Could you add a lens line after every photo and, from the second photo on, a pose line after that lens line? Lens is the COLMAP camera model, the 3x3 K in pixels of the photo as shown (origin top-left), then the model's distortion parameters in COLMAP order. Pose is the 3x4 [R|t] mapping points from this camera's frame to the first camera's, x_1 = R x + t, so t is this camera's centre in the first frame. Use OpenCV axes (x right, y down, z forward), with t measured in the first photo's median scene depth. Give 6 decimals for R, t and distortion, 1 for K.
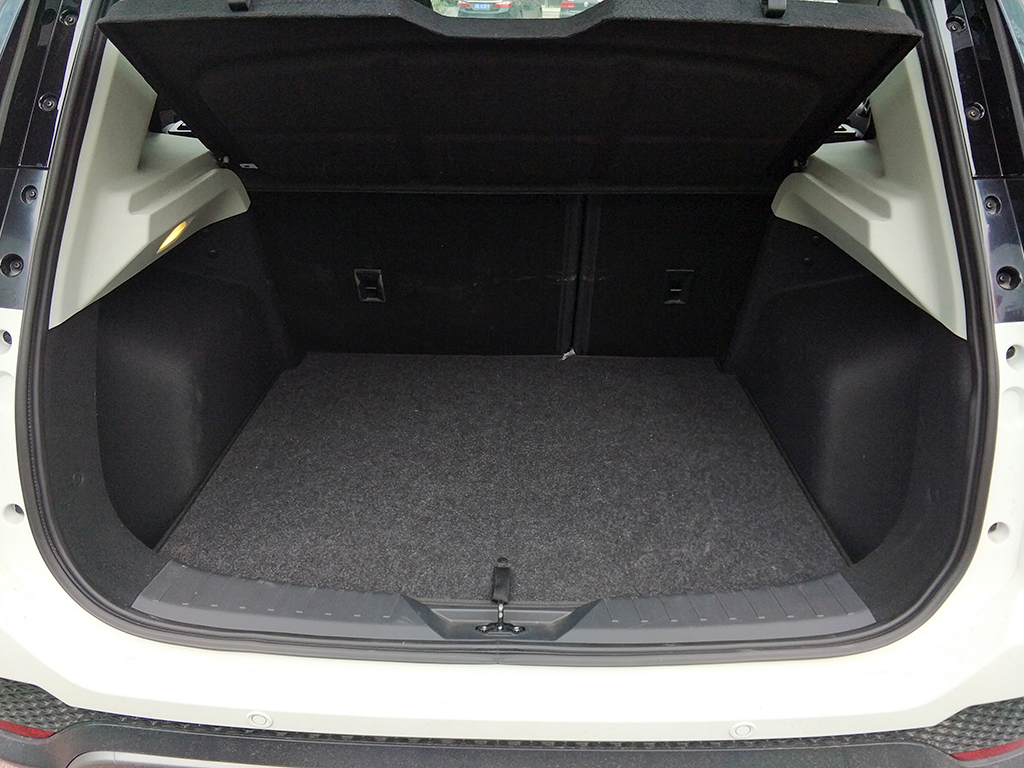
lens RADIAL K [[775.7, 0, 528.7], [0, 775.7, 388.5], [0, 0, 1]] dist [0.002991, -0.011123]
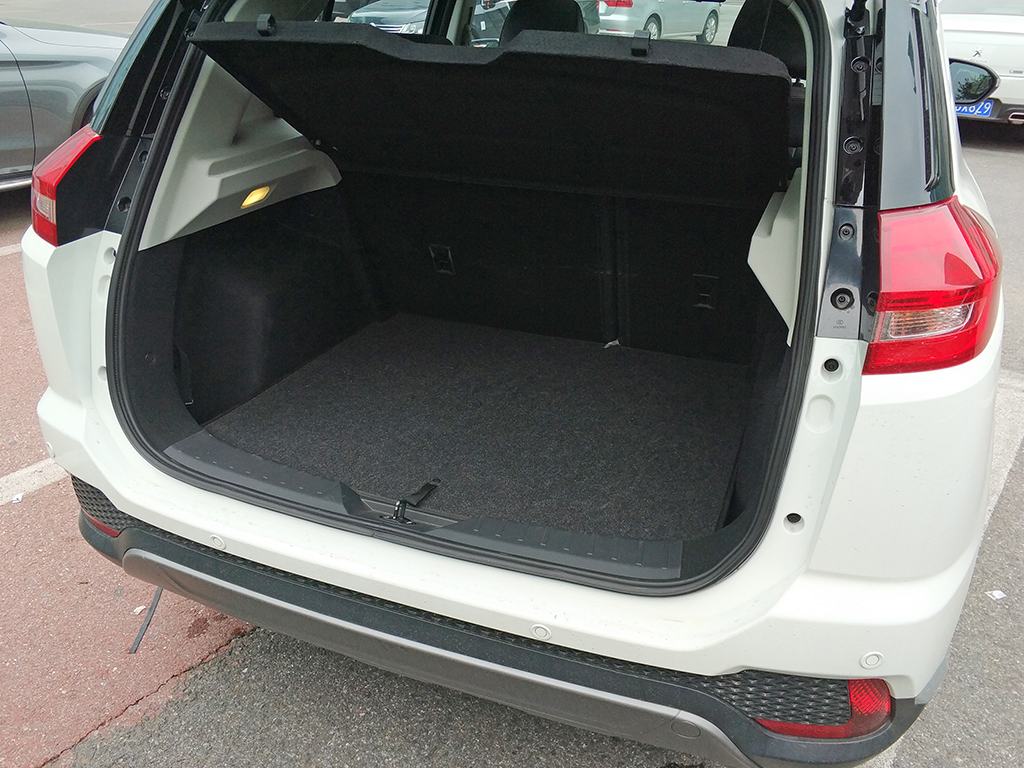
lens RADIAL K [[844.2, 0, 563.6], [0, 844.2, 427.7], [0, 0, 1]] dist [0.100489, -0.187850]
pose [[0.940086, 0.164369, -0.298700, 0.567554], [-0.157329, 0.986396, 0.047640, 0.041446], [0.302467, 0.002209, 0.953157, -0.245214]]
